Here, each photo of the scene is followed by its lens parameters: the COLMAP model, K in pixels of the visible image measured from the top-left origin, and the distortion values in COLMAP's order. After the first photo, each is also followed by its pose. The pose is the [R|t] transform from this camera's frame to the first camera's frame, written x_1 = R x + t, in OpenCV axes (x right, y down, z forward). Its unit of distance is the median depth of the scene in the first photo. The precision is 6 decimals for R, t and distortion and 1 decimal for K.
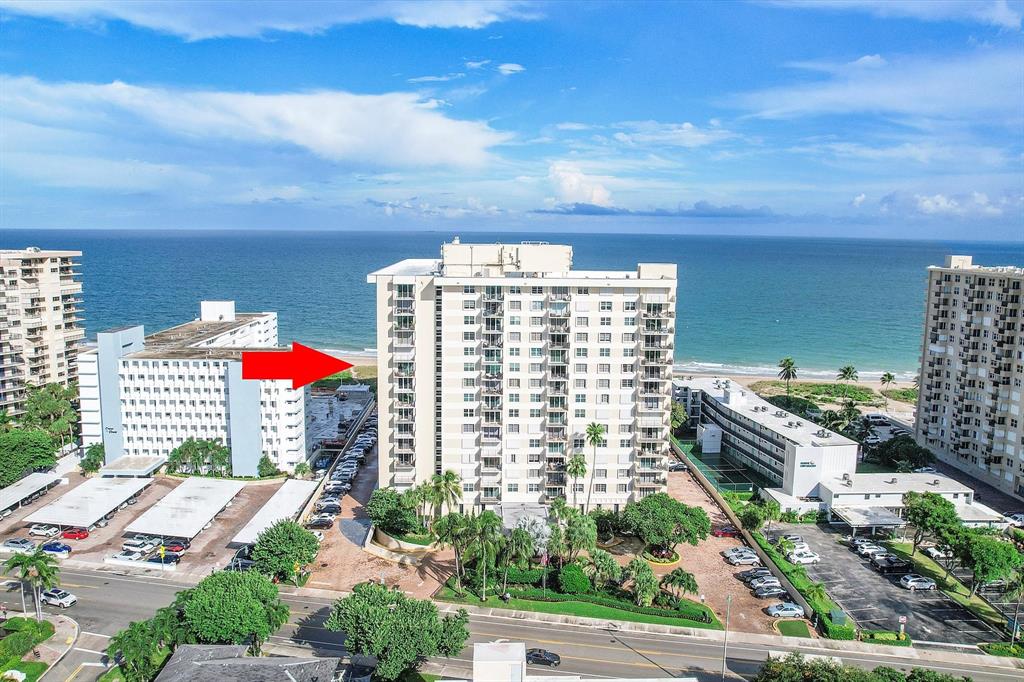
lens RADIAL K [[790.9, 0, 512.0], [0, 790.9, 341.0], [0, 0, 1]] dist [-0.116820, 0.079197]
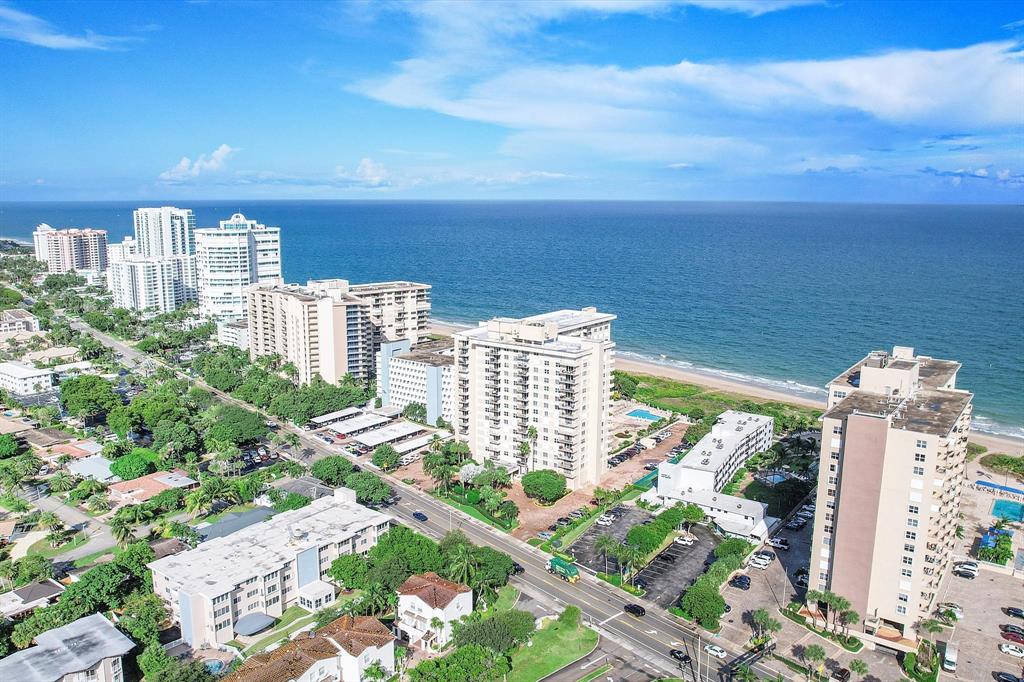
lens RADIAL K [[790.9, 0, 512.0], [0, 790.9, 341.0], [0, 0, 1]] dist [-0.116820, 0.079197]
pose [[0.773394, 0.101168, -0.625801, 0.707358], [-0.075068, 0.994853, 0.068057, -0.126728], [0.629465, -0.005657, 0.777008, -0.271245]]
